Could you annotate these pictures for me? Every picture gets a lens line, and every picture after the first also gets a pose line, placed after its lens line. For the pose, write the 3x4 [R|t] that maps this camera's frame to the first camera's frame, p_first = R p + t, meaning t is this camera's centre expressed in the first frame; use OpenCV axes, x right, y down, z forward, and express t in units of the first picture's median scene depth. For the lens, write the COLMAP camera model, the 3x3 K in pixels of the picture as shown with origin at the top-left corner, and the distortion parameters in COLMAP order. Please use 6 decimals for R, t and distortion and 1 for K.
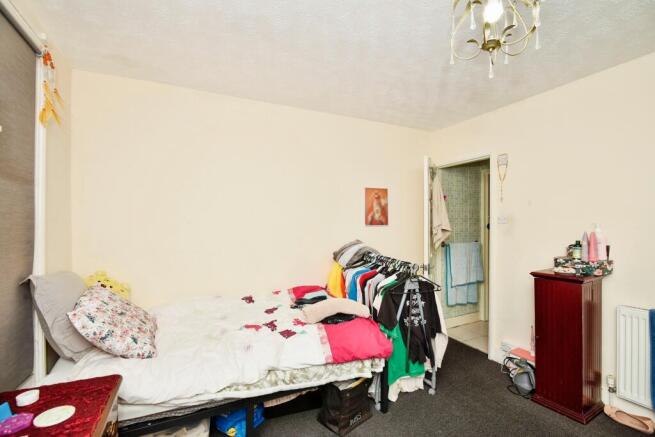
lens RADIAL K [[303.1, 0, 328.5], [0, 303.1, 222.0], [0, 0, 1]] dist [-0.000687, -0.000301]
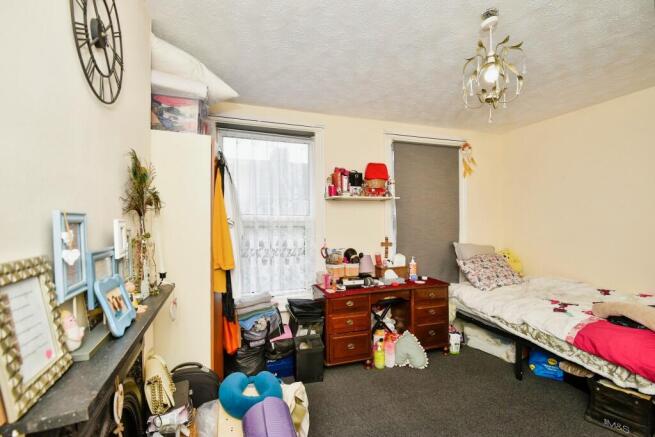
lens RADIAL K [[303.1, 0, 328.5], [0, 303.1, 222.0], [0, 0, 1]] dist [-0.000687, -0.000301]
pose [[-0.145292, 0.004093, -0.989380, 1.337277], [0.022097, 0.999755, 0.000891, -0.010001], [0.989142, -0.021733, -0.145347, 0.296824]]
